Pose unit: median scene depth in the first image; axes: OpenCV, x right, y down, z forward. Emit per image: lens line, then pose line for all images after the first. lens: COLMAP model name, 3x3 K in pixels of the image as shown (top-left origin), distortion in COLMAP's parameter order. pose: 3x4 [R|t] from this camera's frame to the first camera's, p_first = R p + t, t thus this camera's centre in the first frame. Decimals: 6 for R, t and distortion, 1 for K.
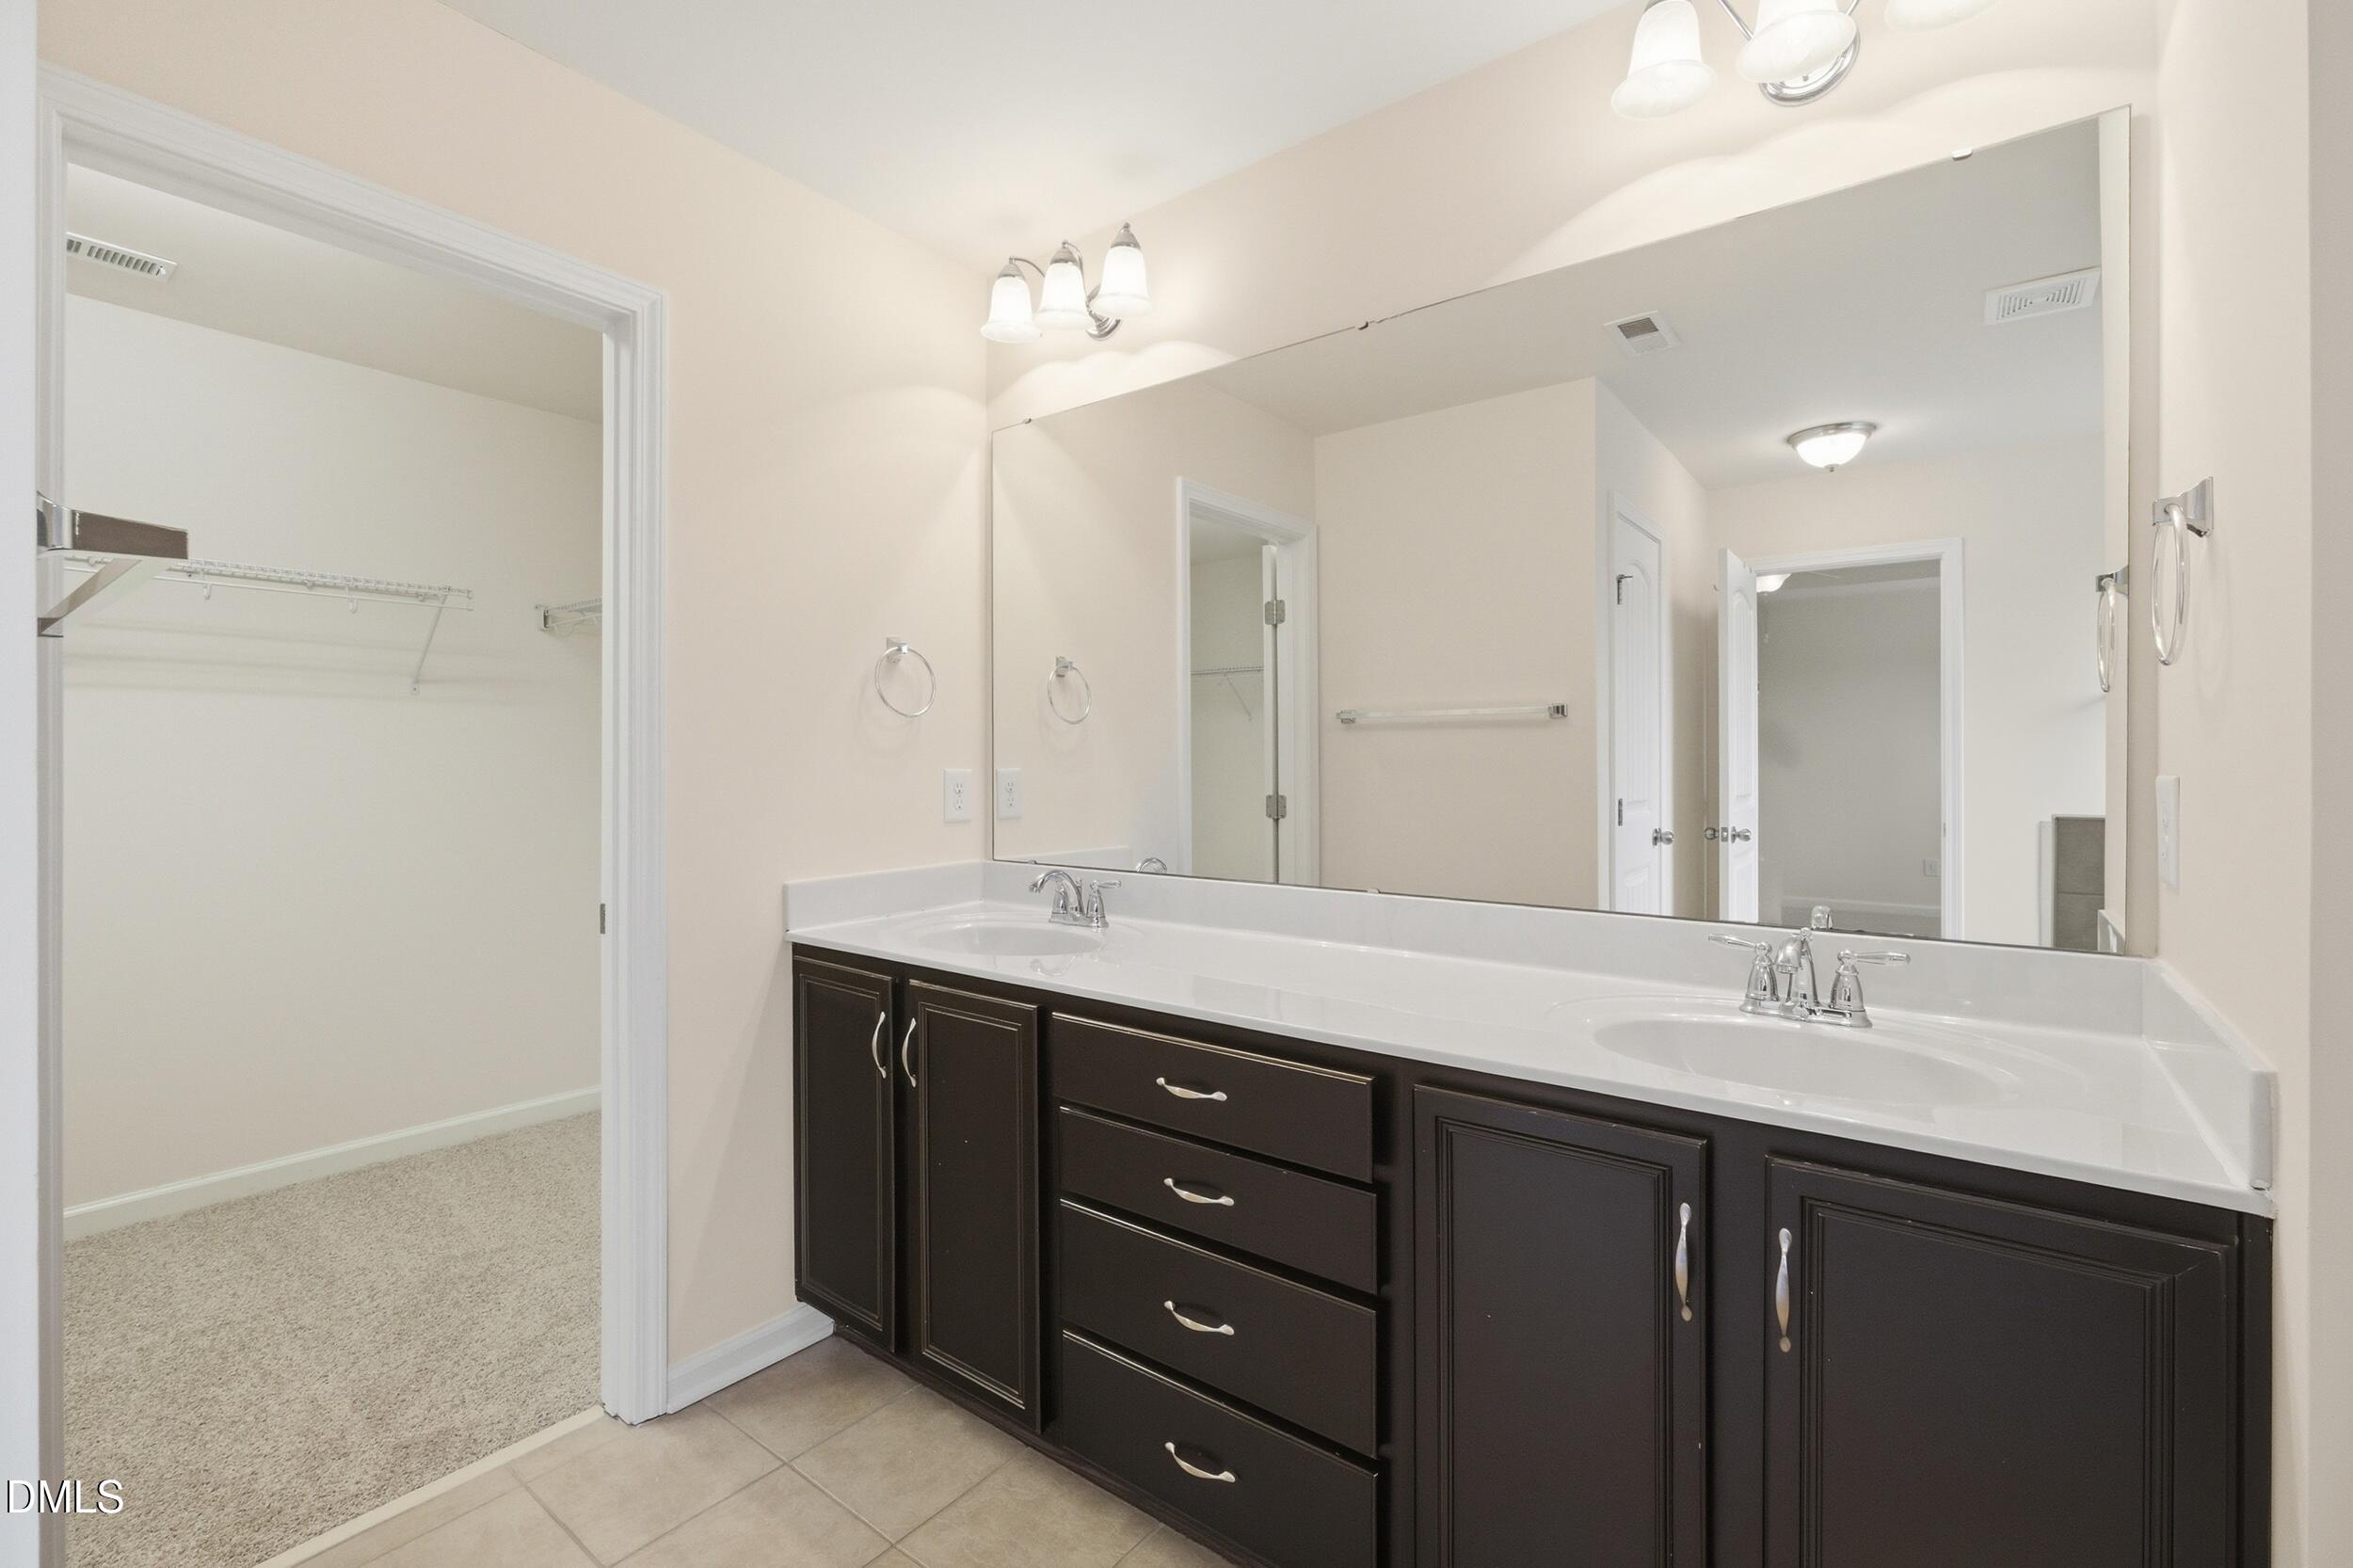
lens RADIAL K [[1015.3, 0, 1174.1], [0, 1015.3, 767.3], [0, 0, 1]] dist [-0.001037, 0.000012]
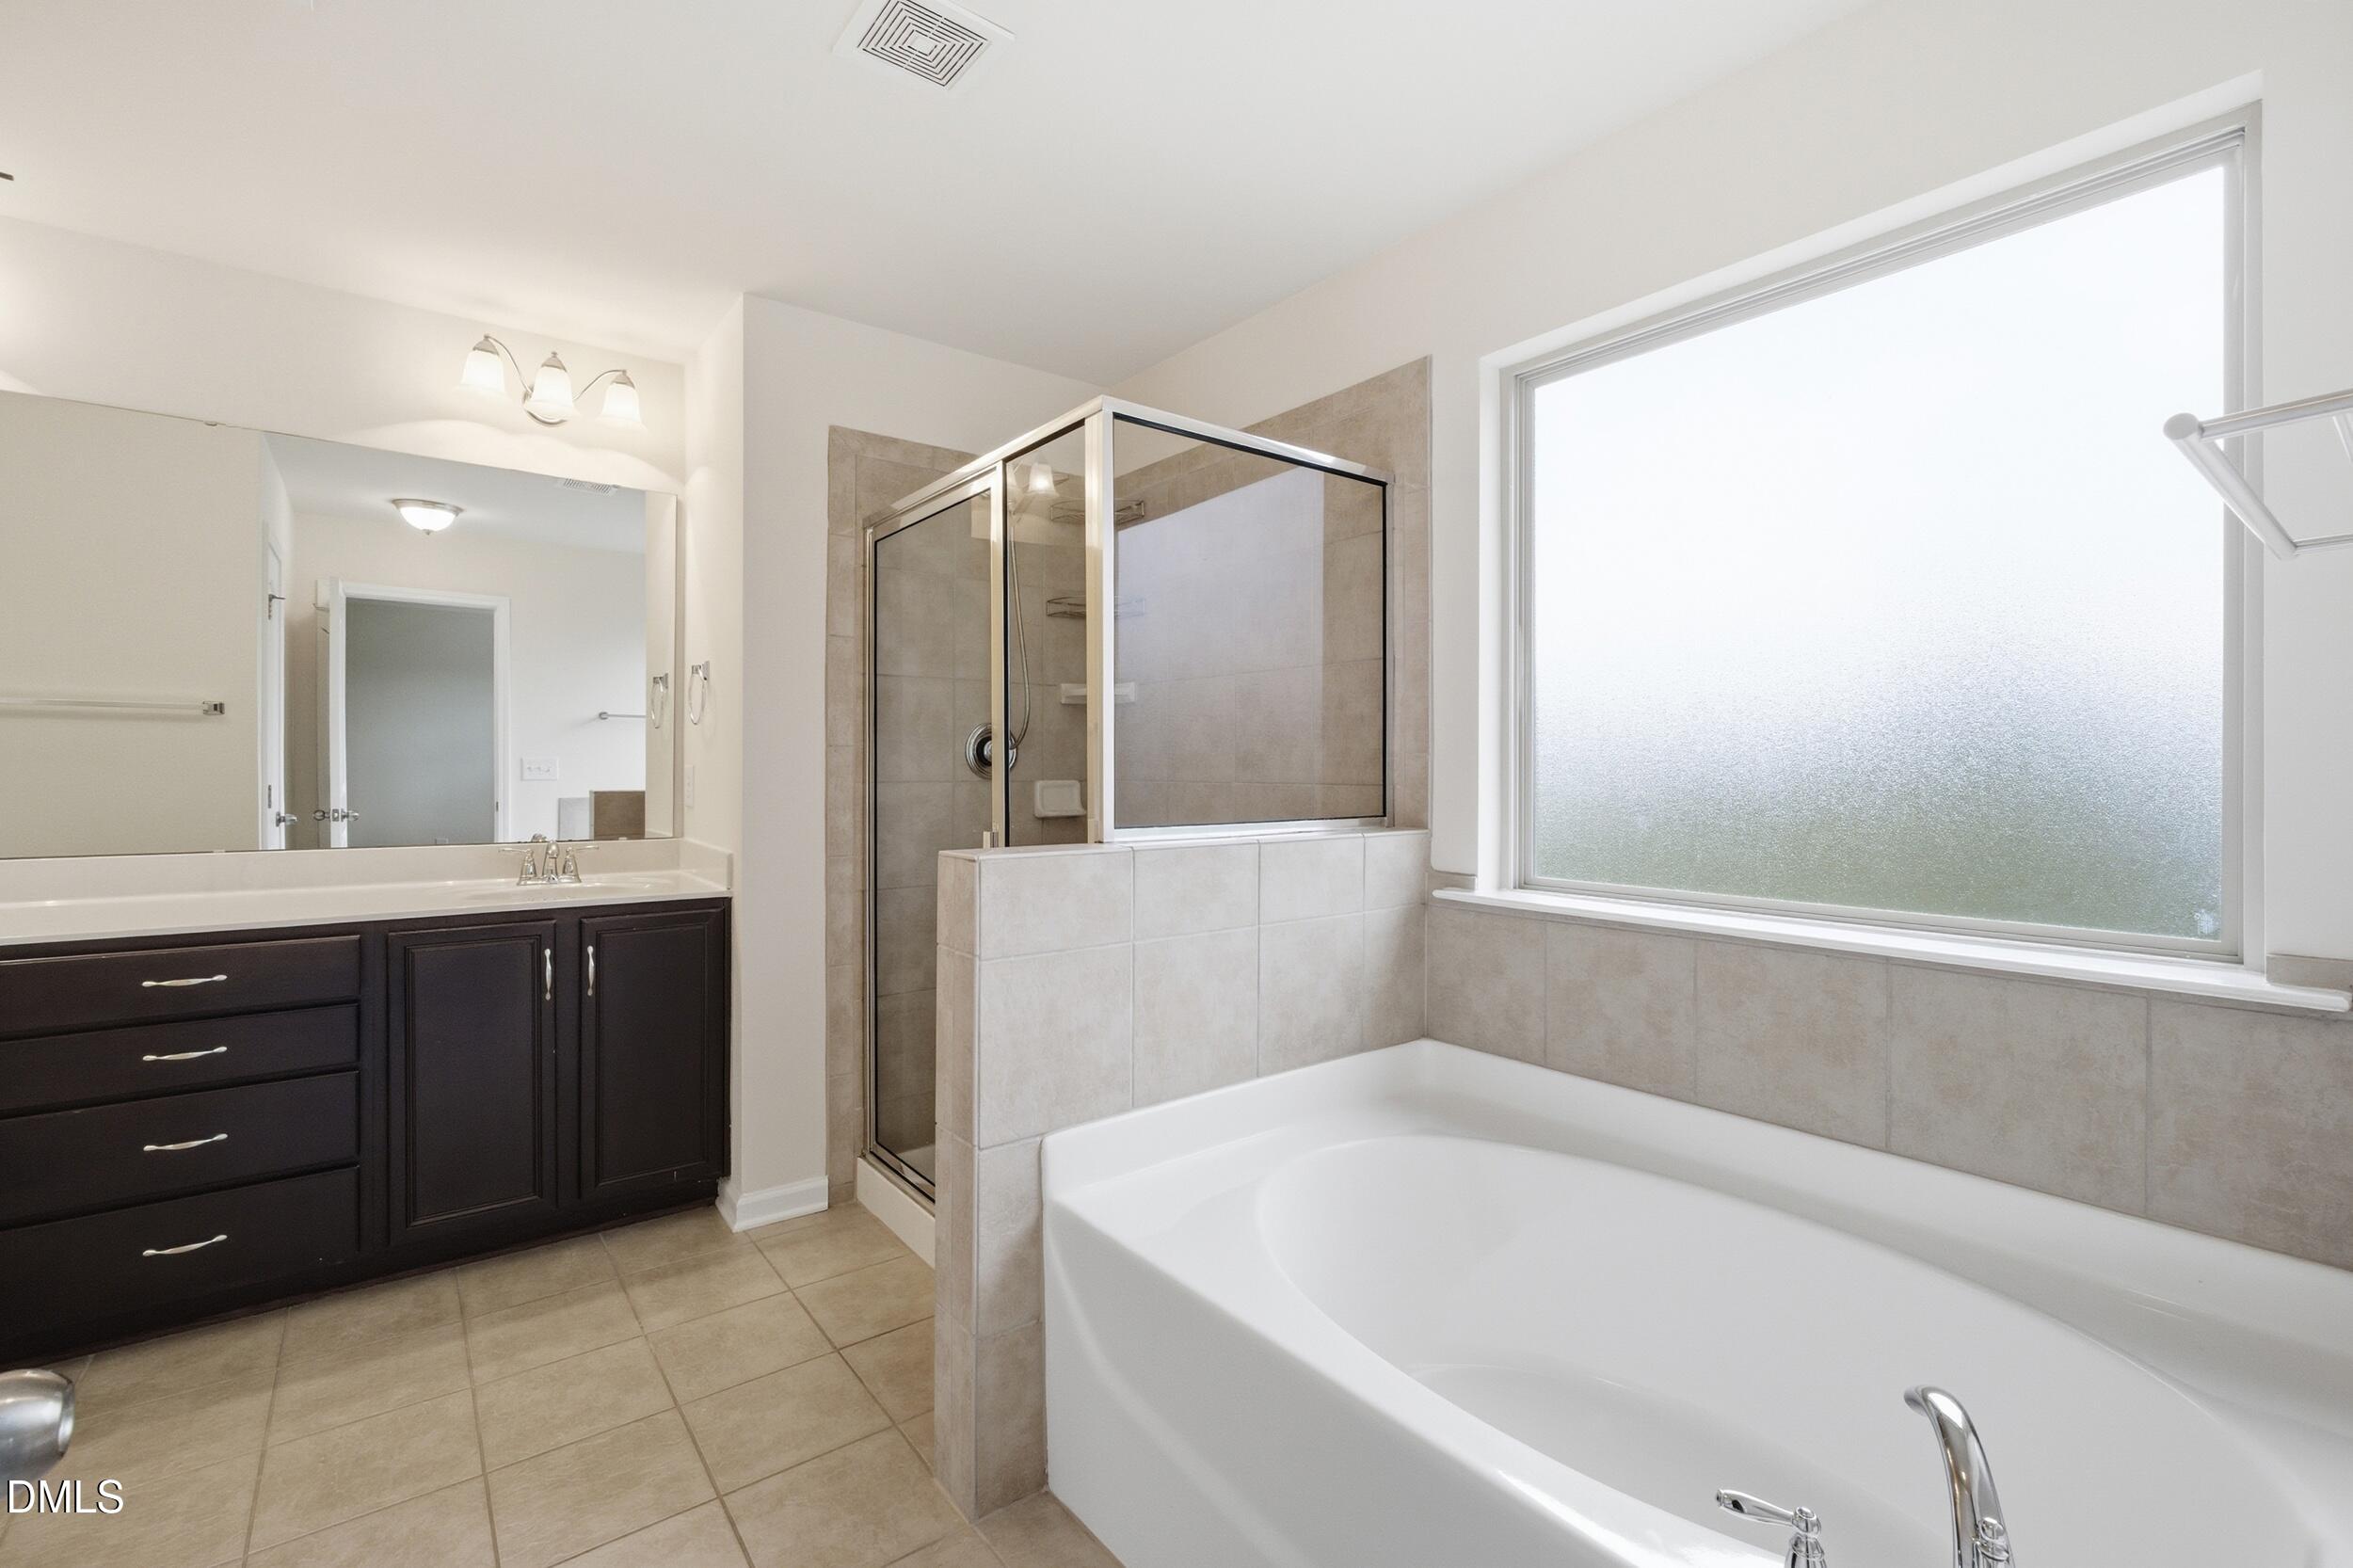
lens RADIAL K [[1015.3, 0, 1173.3], [0, 1015.3, 770.6], [0, 0, 1]] dist [-0.001037, 0.000012]
pose [[0.250251, -0.001763, 0.968179, -0.440786], [-0.007682, 0.999963, 0.003806, 0.001229], [-0.968150, -0.008390, 0.250229, -0.305867]]
